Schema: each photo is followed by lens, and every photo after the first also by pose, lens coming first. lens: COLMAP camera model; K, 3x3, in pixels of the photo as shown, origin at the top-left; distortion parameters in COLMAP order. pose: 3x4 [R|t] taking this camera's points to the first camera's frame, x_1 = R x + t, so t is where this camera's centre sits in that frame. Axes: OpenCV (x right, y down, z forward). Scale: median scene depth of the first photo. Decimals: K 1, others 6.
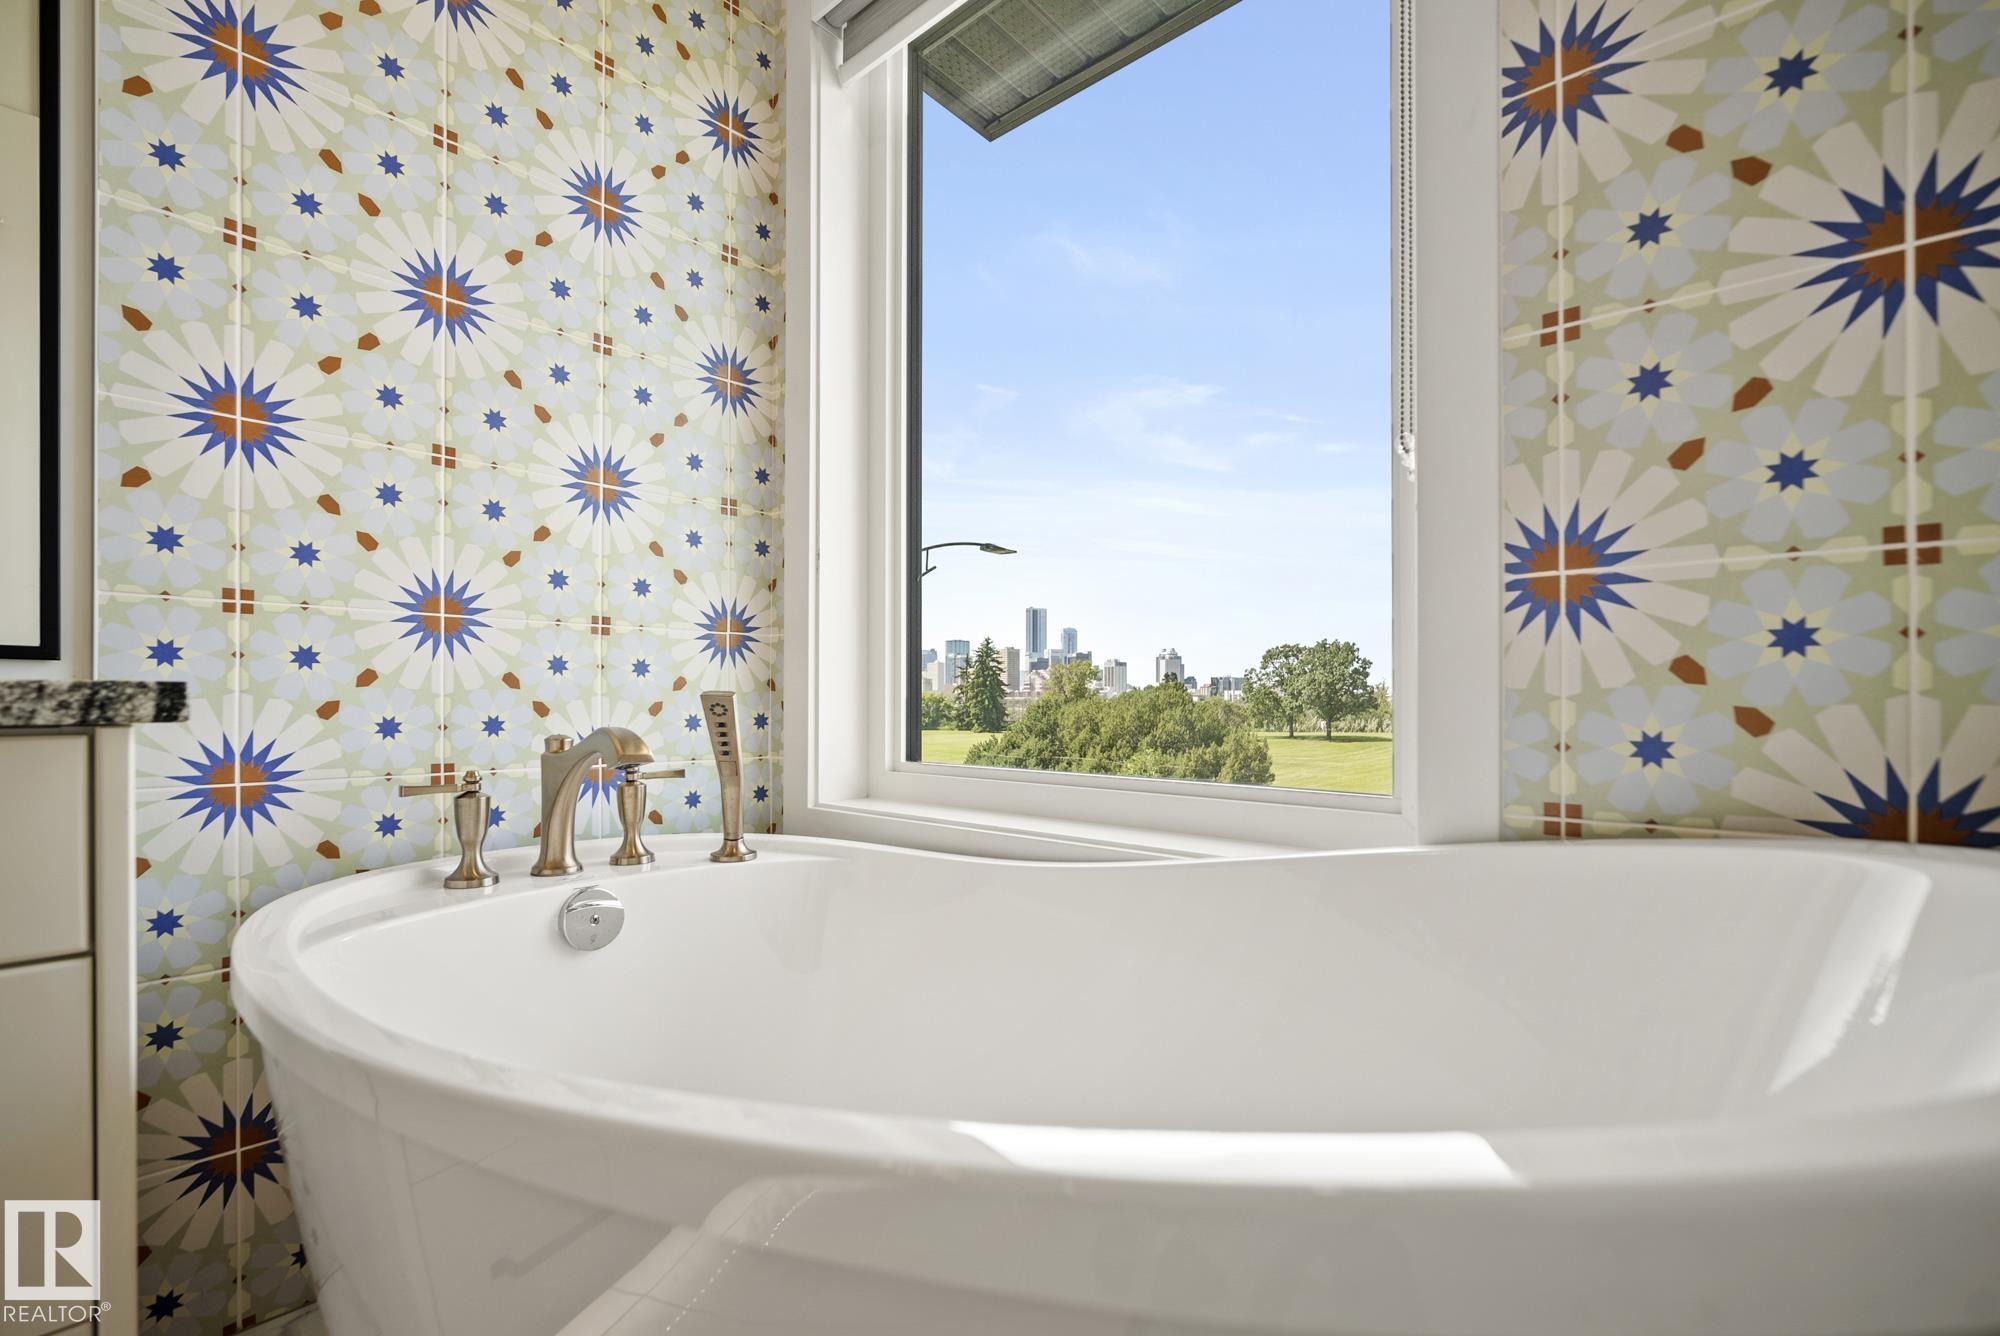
lens RADIAL K [[892.4, 0, 1010.7], [0, 892.4, 670.8], [0, 0, 1]] dist [-0.012389, 0.004711]
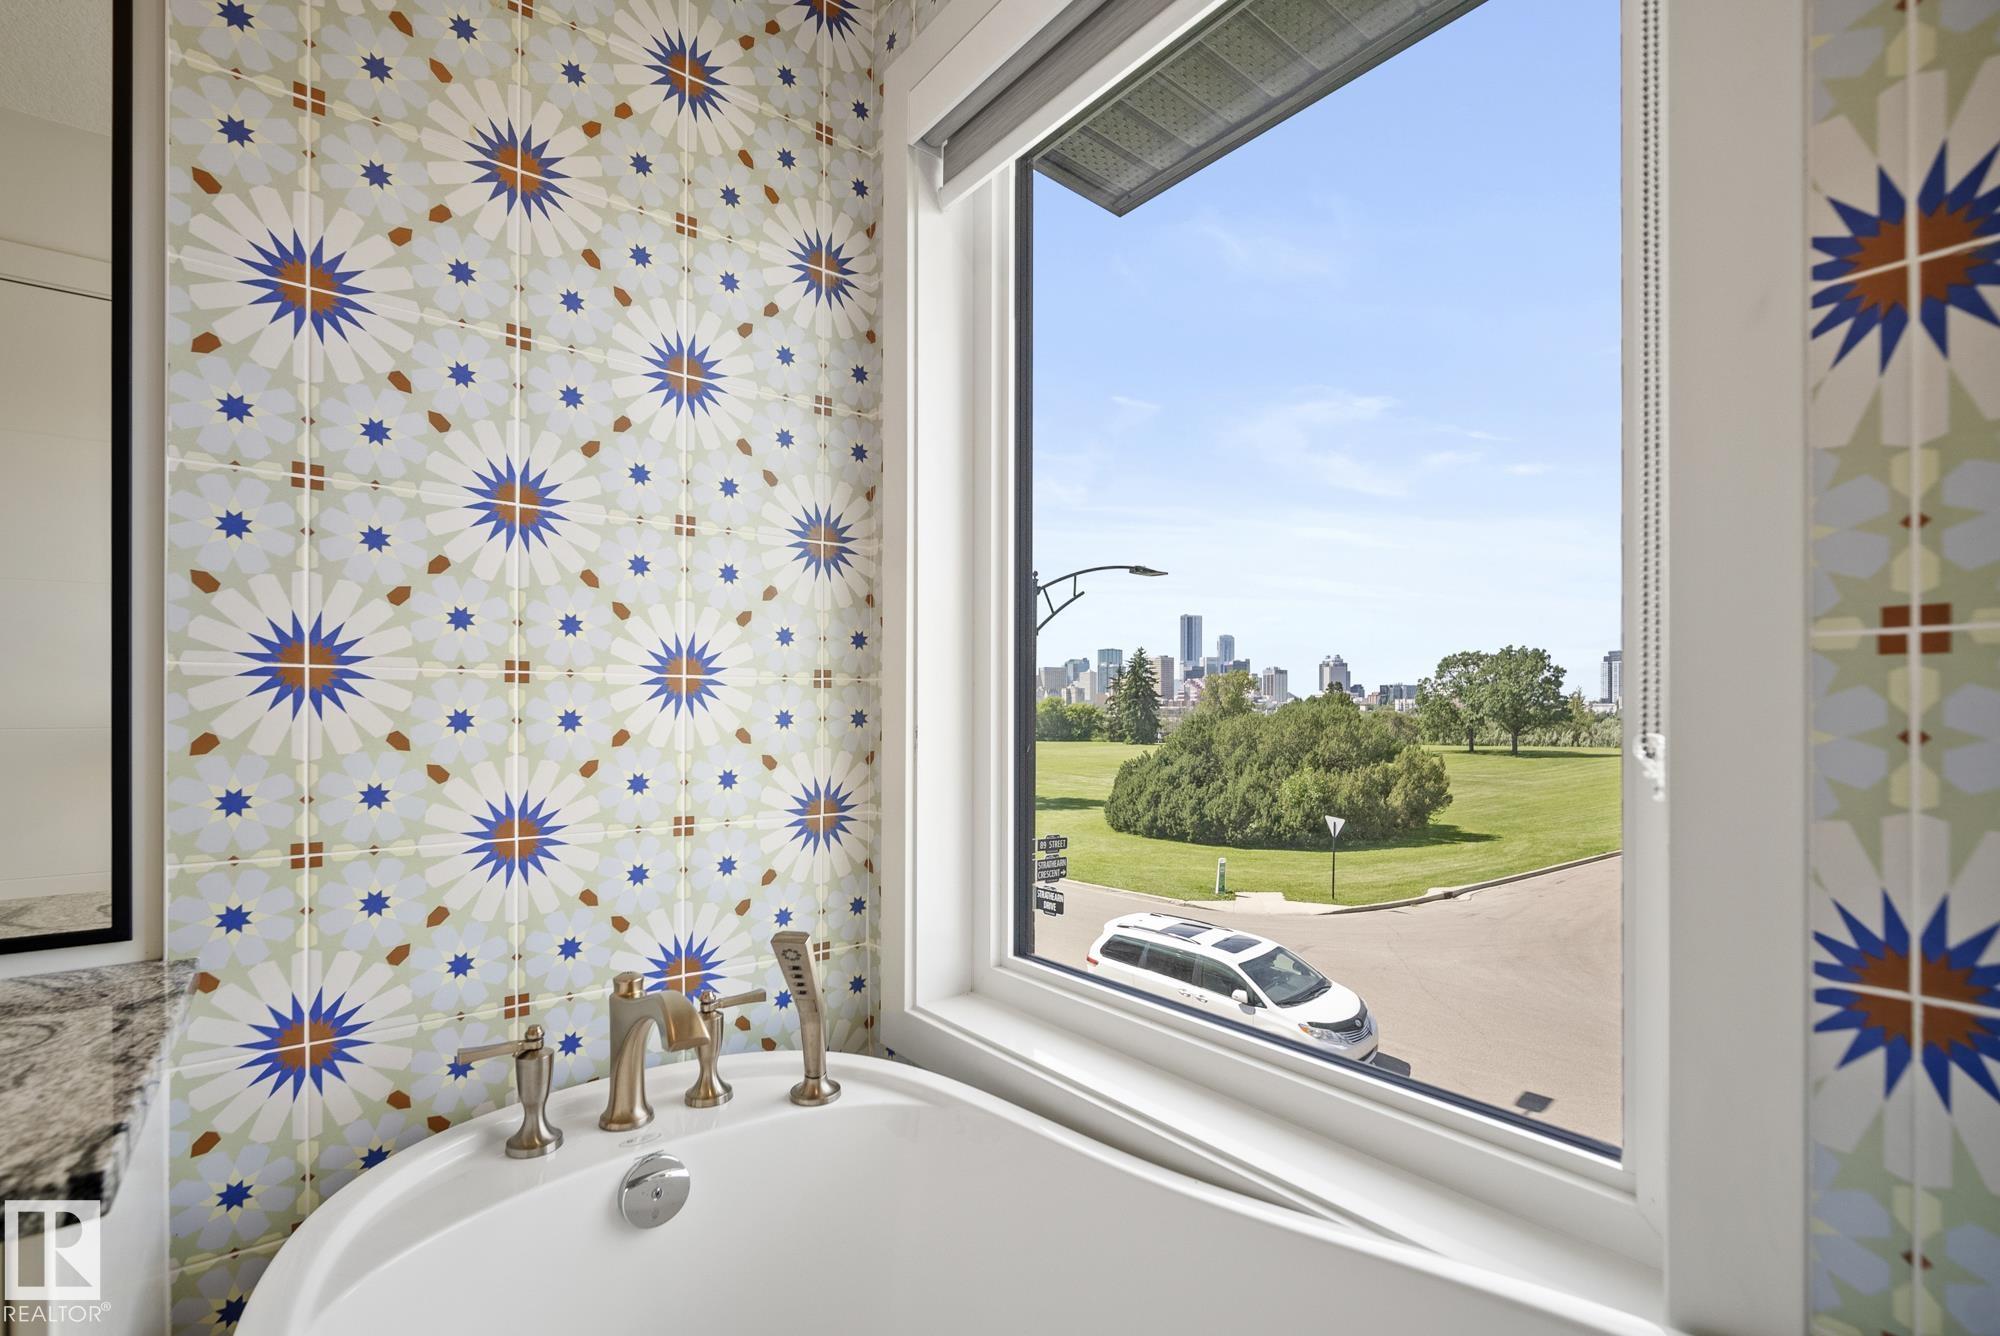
lens RADIAL K [[892.4, 0, 1010.7], [0, 892.4, 670.8], [0, 0, 1]] dist [-0.012389, 0.004711]
pose [[0.985177, 0.000524, -0.171542, 0.034737], [-0.000634, 1.000000, -0.000585, -0.192947], [0.171542, 0.000685, 0.985177, 0.123273]]
